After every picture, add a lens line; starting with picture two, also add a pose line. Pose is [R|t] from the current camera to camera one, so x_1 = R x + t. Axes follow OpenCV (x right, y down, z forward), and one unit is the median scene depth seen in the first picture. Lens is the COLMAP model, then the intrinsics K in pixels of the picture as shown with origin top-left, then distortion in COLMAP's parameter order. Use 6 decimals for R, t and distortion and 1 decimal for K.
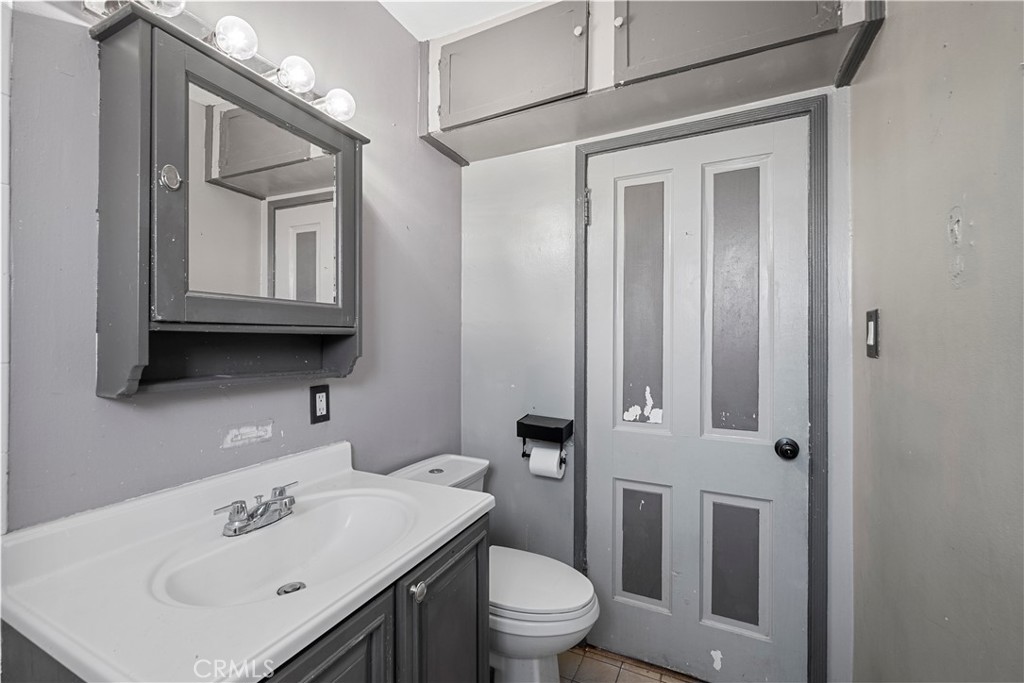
lens RADIAL K [[437.2, 0, 508.0], [0, 437.2, 339.4], [0, 0, 1]] dist [-0.001985, -0.000034]
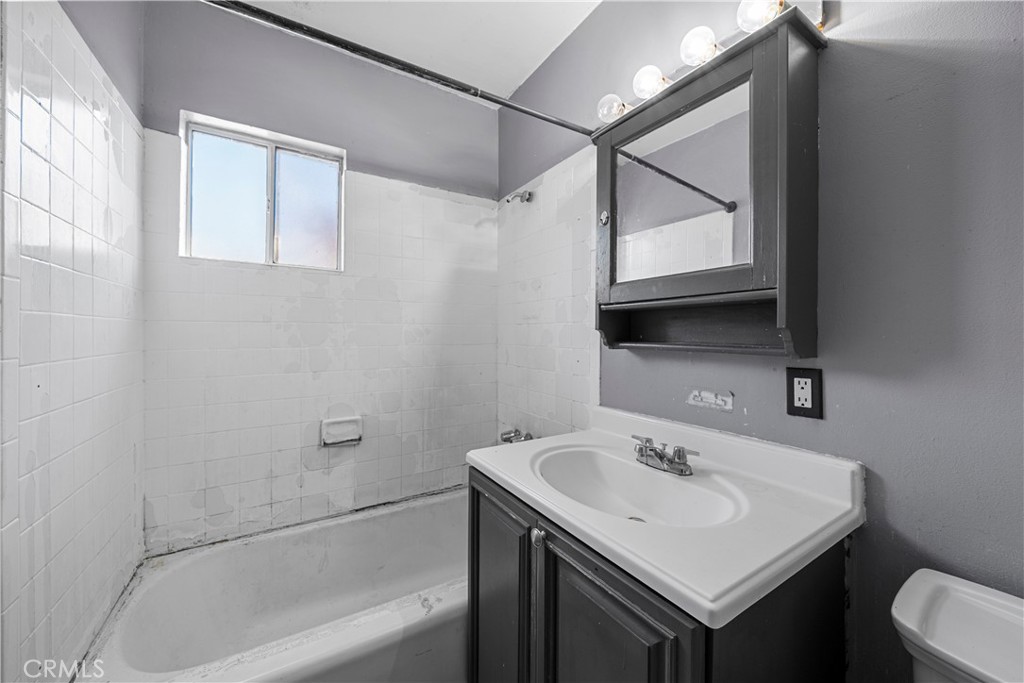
lens RADIAL K [[386.3, 0, 513.9], [0, 386.3, 337.4], [0, 0, 1]] dist [-0.005078, 0.000136]
pose [[-0.549880, 0.008218, -0.835203, 0.459774], [0.003166, 0.999965, 0.007755, 0.052027], [0.835238, 0.001620, -0.549887, 1.081810]]
